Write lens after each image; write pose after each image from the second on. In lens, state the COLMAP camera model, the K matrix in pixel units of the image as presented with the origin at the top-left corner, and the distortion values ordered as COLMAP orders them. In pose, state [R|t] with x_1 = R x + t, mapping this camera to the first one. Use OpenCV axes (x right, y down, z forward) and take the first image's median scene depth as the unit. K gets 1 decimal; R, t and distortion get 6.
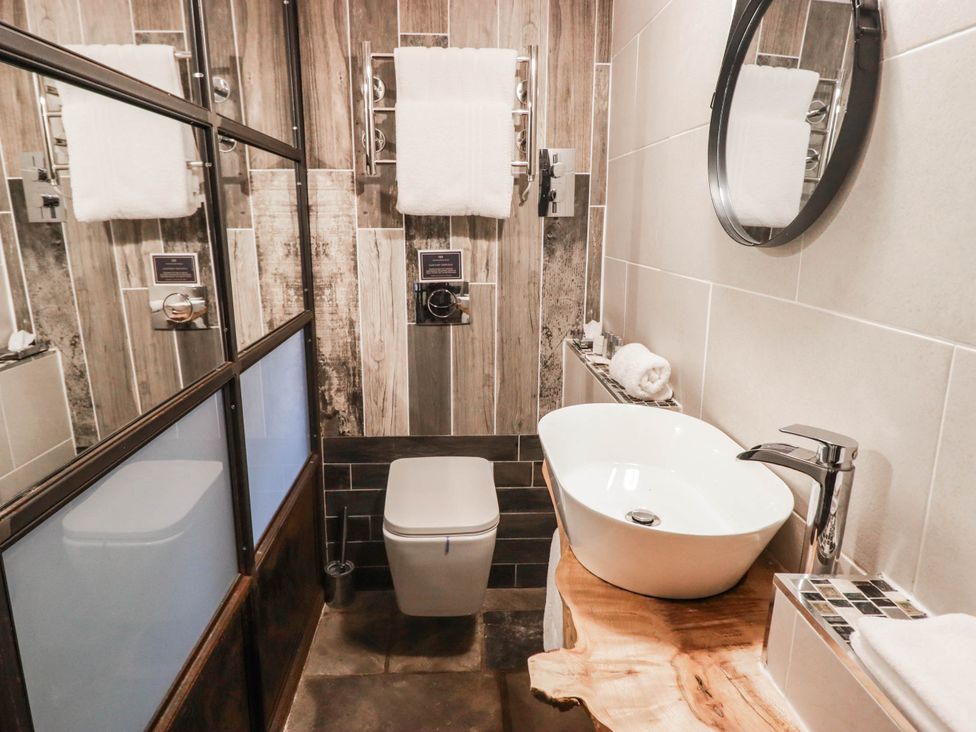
lens RADIAL K [[635.2, 0, 488.0], [0, 635.2, 366.0], [0, 0, 1]] dist [0.004574, -0.017262]
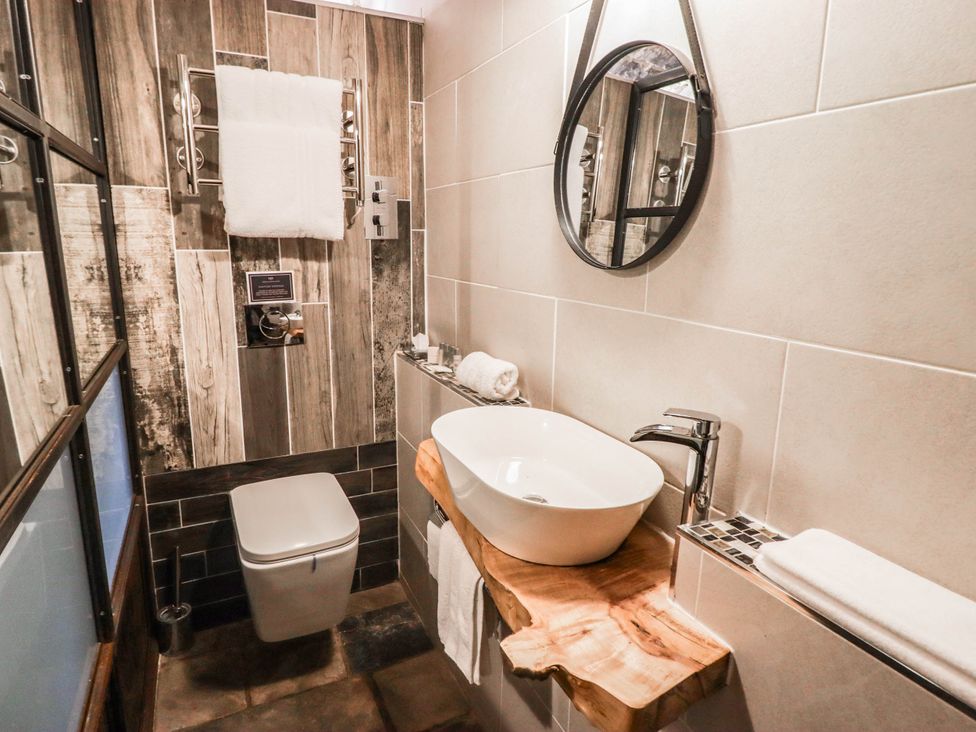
lens RADIAL K [[584.1, 0, 488.0], [0, 584.1, 366.0], [0, 0, 1]] dist [0.001308, -0.013553]
pose [[0.913885, -0.077552, 0.398496, -0.144533], [0.080804, 0.996692, 0.008657, -0.015368], [-0.397850, 0.024288, 0.917129, 0.026704]]
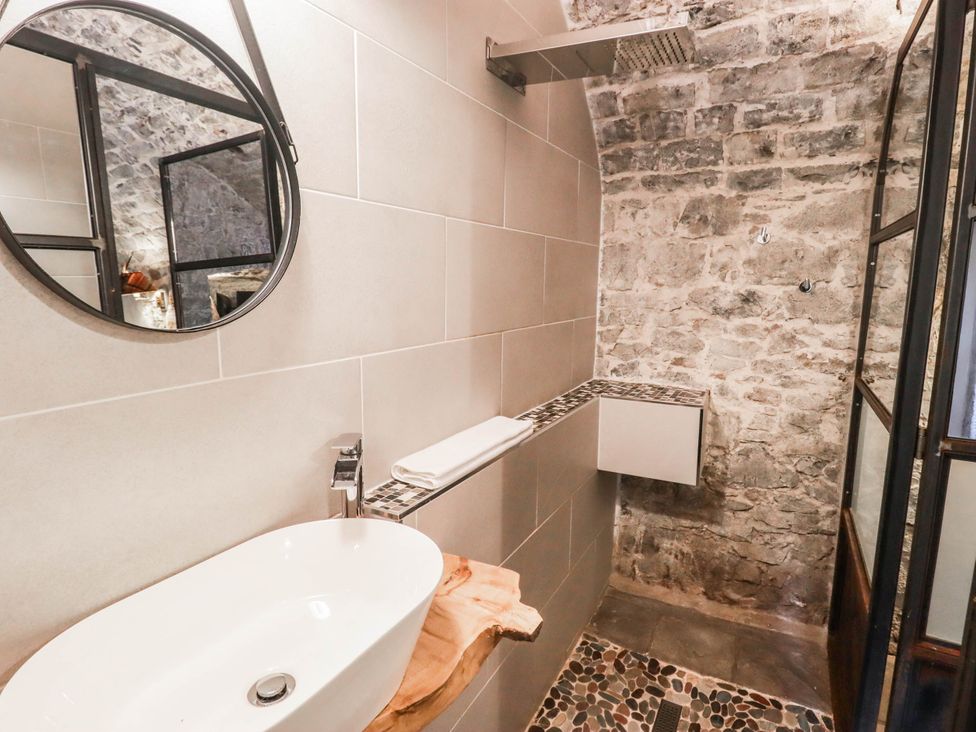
lens RADIAL K [[584.1, 0, 488.0], [0, 584.1, 366.0], [0, 0, 1]] dist [0.001308, -0.013553]
pose [[-0.875267, -0.082573, 0.476539, -0.174298], [0.097629, 0.934868, 0.341307, -0.212865], [-0.473683, 0.345259, -0.810198, 0.832117]]
